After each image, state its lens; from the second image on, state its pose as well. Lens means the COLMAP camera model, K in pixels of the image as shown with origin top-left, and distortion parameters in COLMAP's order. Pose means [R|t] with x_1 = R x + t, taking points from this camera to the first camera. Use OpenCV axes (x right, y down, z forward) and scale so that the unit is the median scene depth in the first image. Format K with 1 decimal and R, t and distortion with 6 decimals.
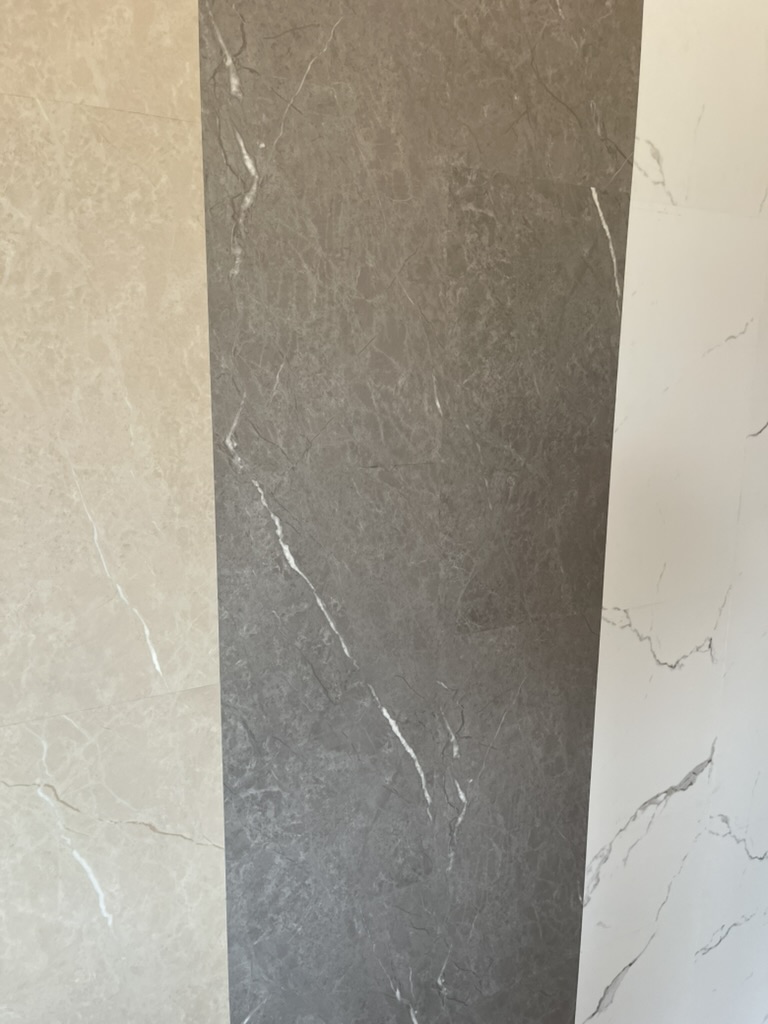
lens RADIAL K [[755.6, 0, 385.7], [0, 755.6, 508.7], [0, 0, 1]] dist [0.038700, -0.055908]
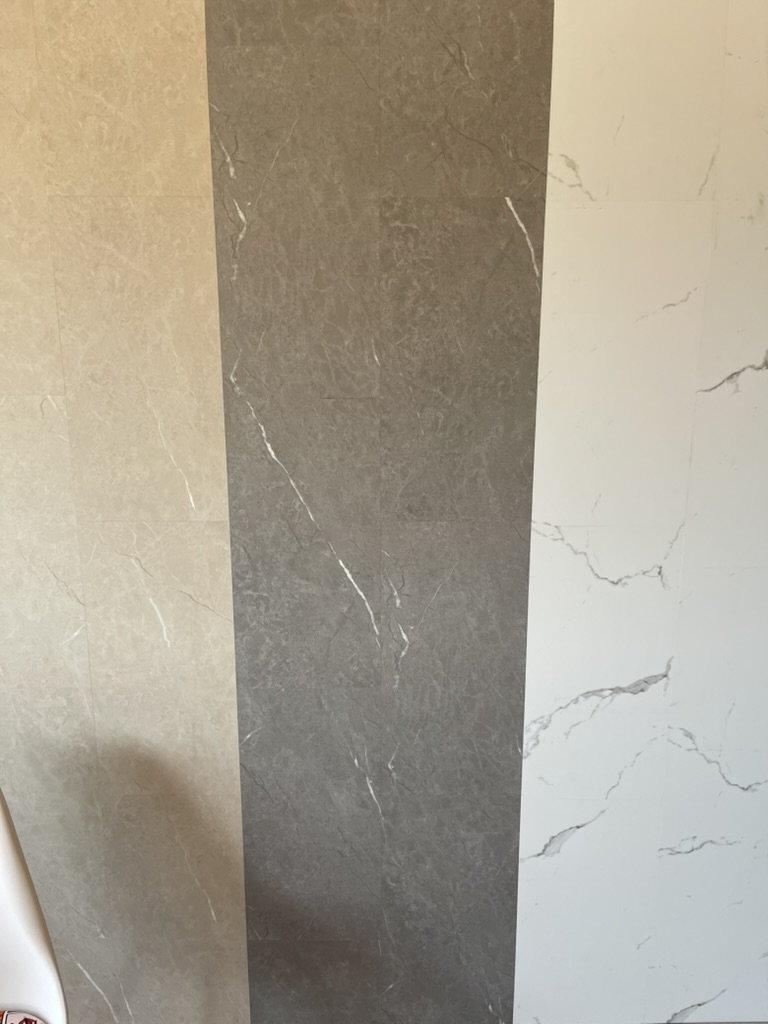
lens RADIAL K [[755.6, 0, 390.7], [0, 755.6, 512.0], [0, 0, 1]] dist [0.038700, -0.055908]
pose [[0.999603, 0.001067, -0.028154, 0.151573], [0.000298, 0.998826, 0.048437, 0.099551], [0.028172, -0.048427, 0.998429, -0.542380]]
